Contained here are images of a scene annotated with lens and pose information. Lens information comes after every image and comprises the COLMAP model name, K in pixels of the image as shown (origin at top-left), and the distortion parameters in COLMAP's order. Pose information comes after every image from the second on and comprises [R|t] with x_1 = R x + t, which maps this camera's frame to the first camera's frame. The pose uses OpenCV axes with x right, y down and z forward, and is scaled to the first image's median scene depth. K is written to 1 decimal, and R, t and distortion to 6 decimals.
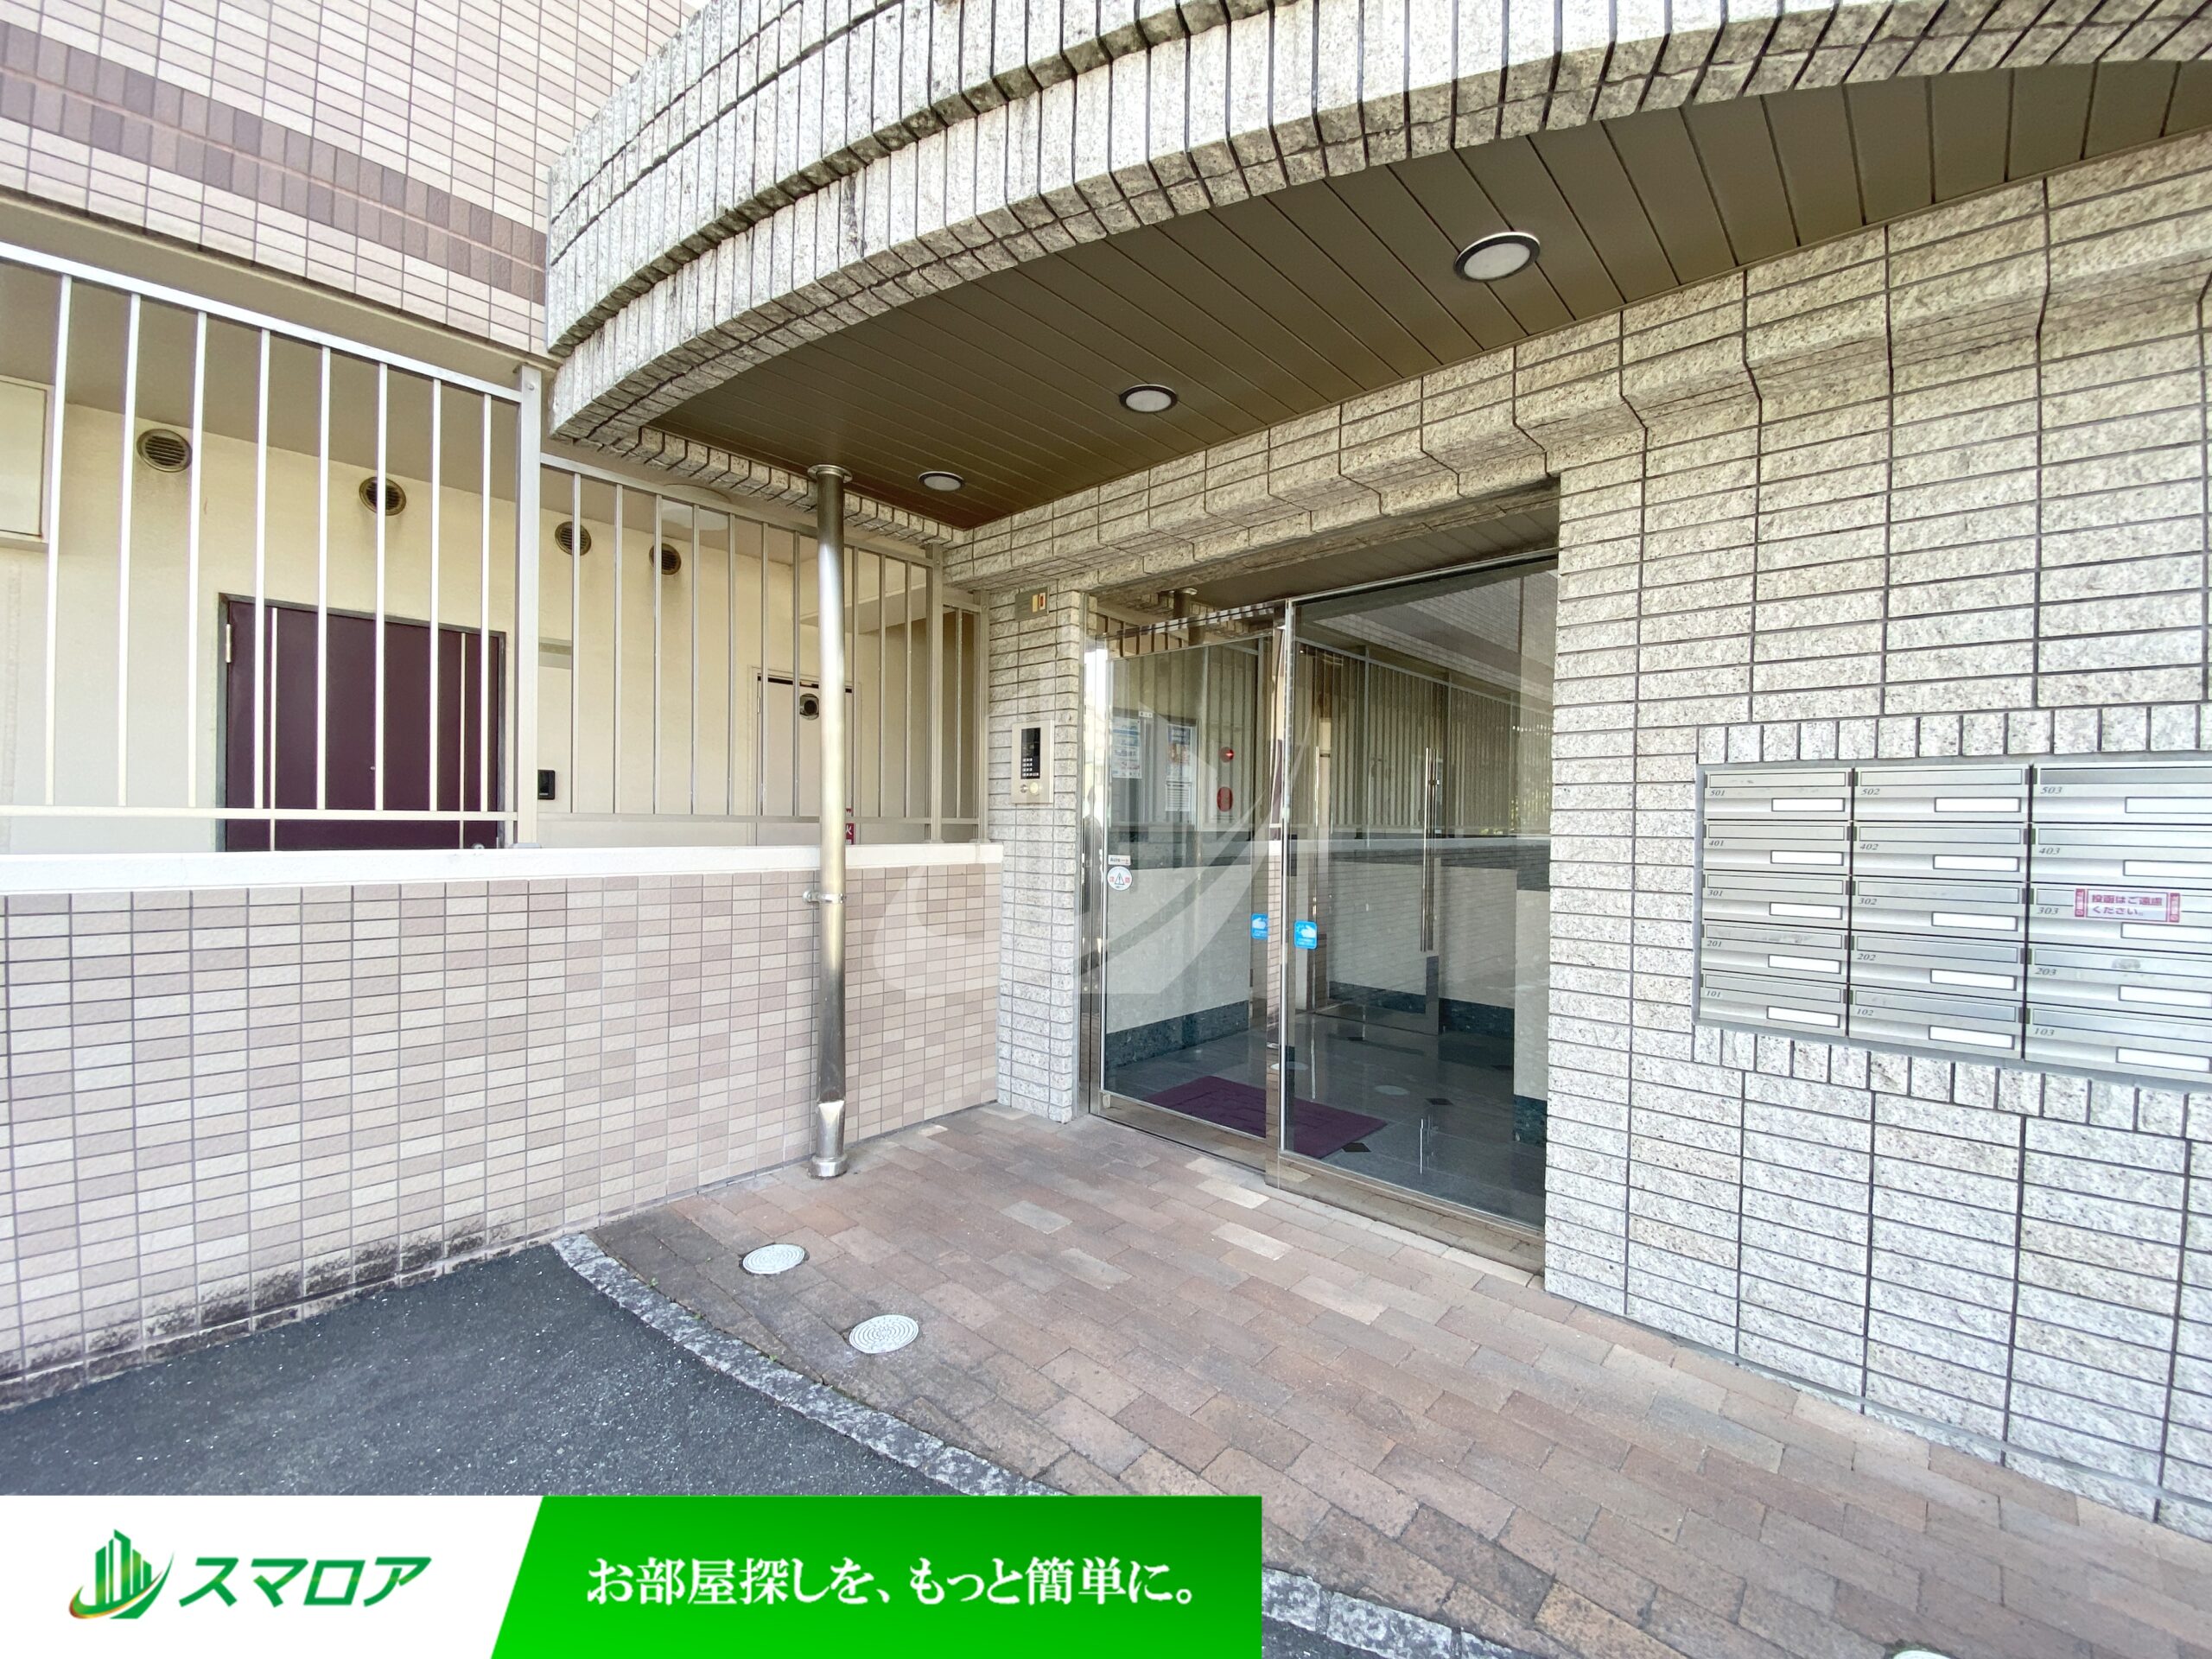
lens RADIAL K [[923.8, 0, 1106.0], [0, 923.8, 829.5], [0, 0, 1]] dist [-0.002519, -0.013029]
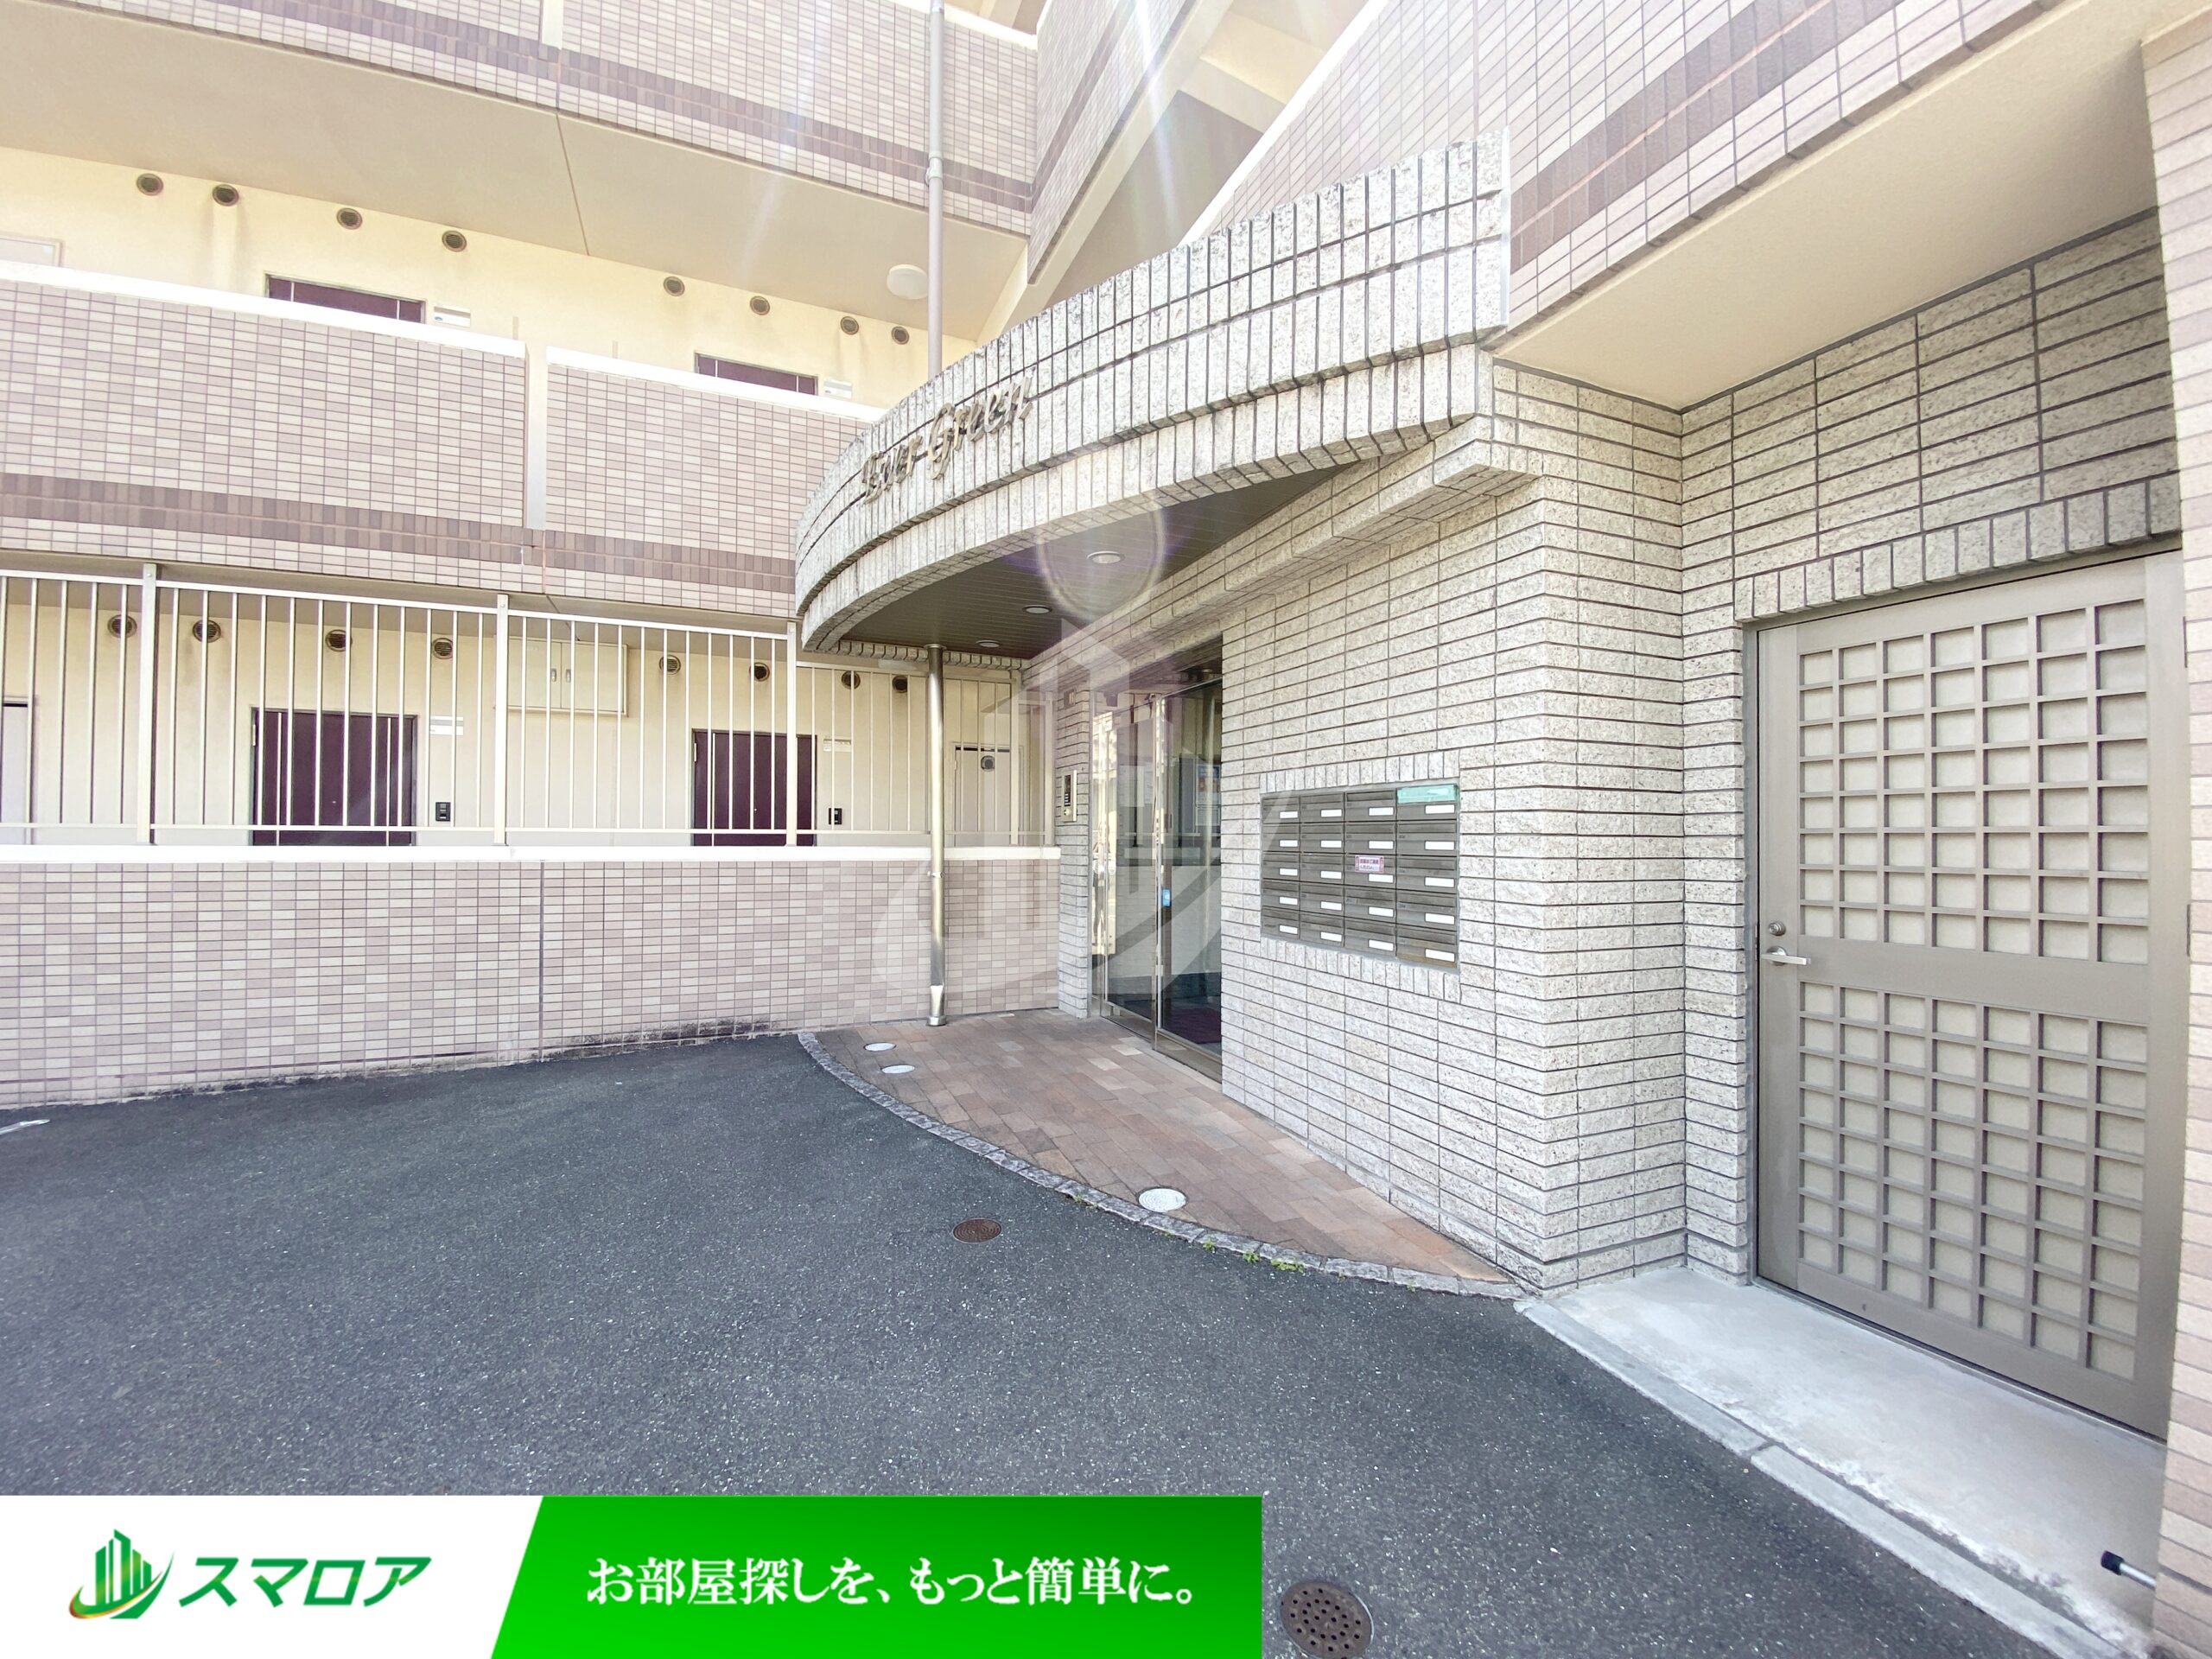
lens RADIAL K [[923.8, 0, 1106.0], [0, 923.8, 829.5], [0, 0, 1]] dist [-0.002519, -0.013029]
pose [[0.912162, -0.012637, -0.409636, 0.976480], [0.002632, 0.999685, -0.024978, 0.039091], [0.409822, 0.021706, 0.911907, -0.694596]]
